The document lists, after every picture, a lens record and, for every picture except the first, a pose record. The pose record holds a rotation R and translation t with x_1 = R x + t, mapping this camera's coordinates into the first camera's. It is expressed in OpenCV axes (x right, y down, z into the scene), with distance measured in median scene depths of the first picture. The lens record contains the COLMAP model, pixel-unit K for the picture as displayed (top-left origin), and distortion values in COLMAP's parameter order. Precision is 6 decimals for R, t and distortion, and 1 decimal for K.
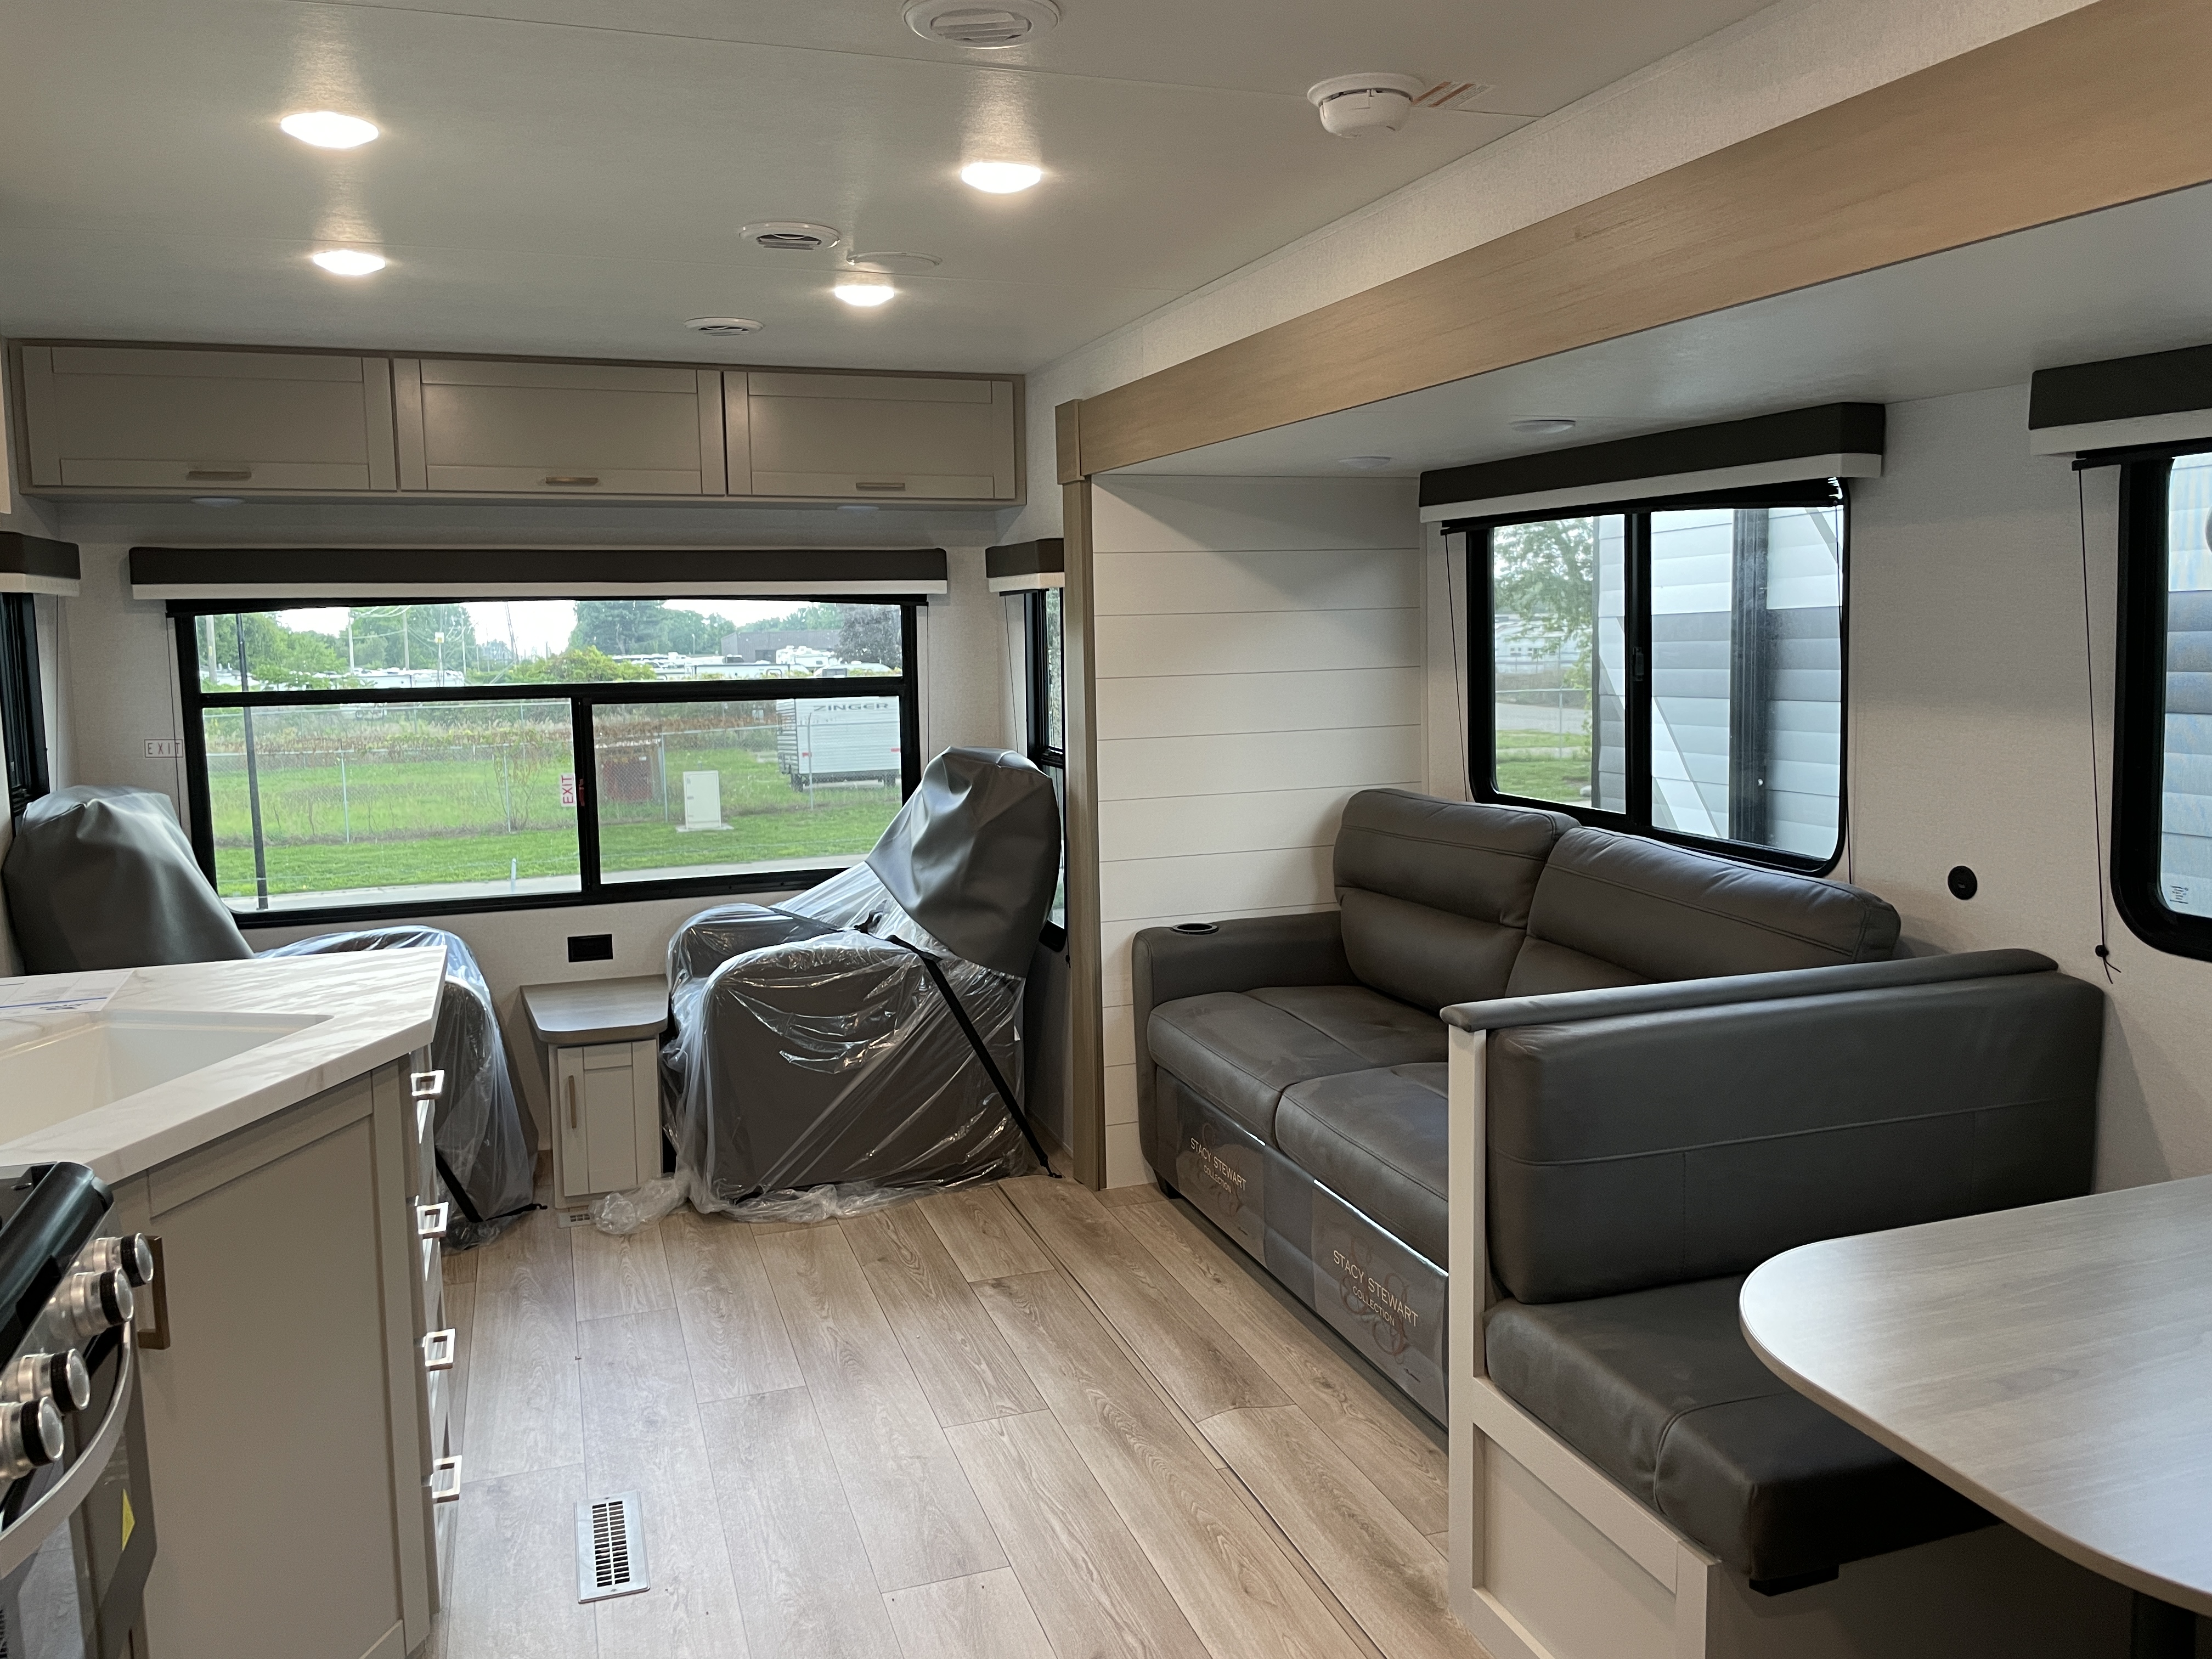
lens RADIAL K [[1674.8, 0, 1105.7], [0, 1674.8, 817.0], [0, 0, 1]] dist [0.089819, -0.124318]
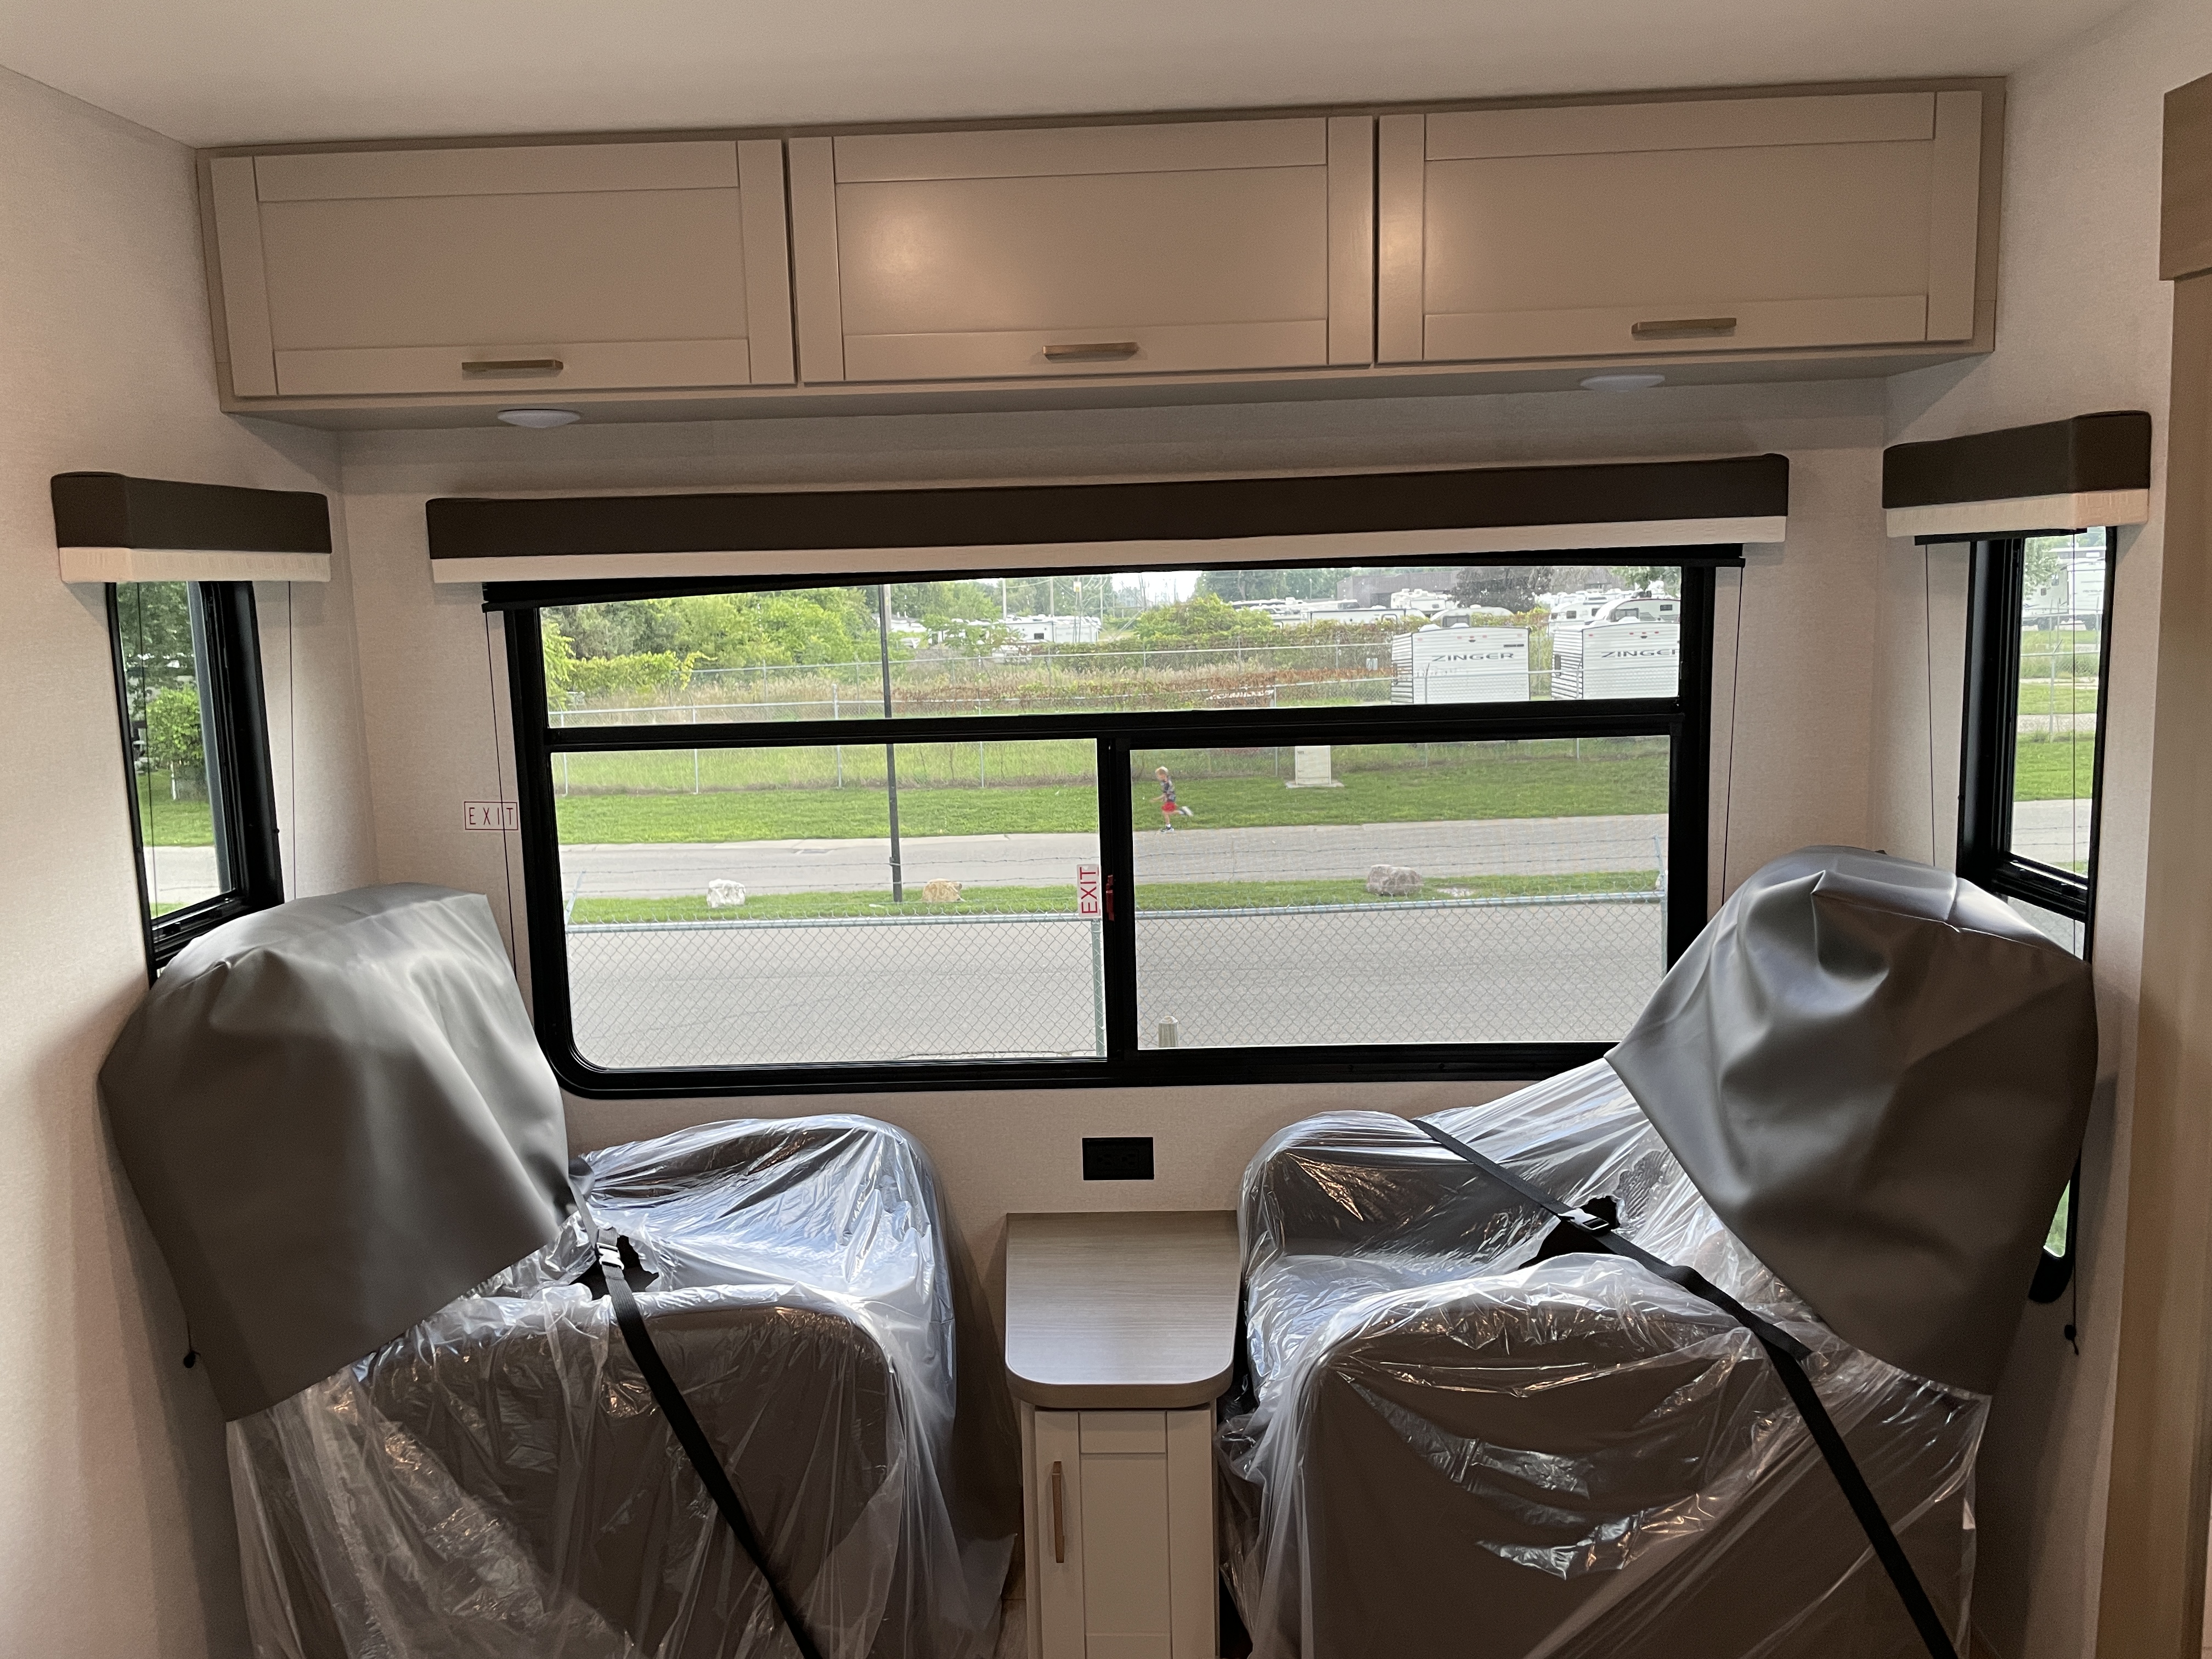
lens RADIAL K [[1674.8, 0, 1105.7], [0, 1674.8, 817.0], [0, 0, 1]] dist [0.089819, -0.124318]
pose [[0.936239, 0.038107, -0.349291, -0.115391], [-0.026276, 0.998911, 0.038547, -0.069658], [0.350380, -0.026911, 0.936221, 0.480863]]
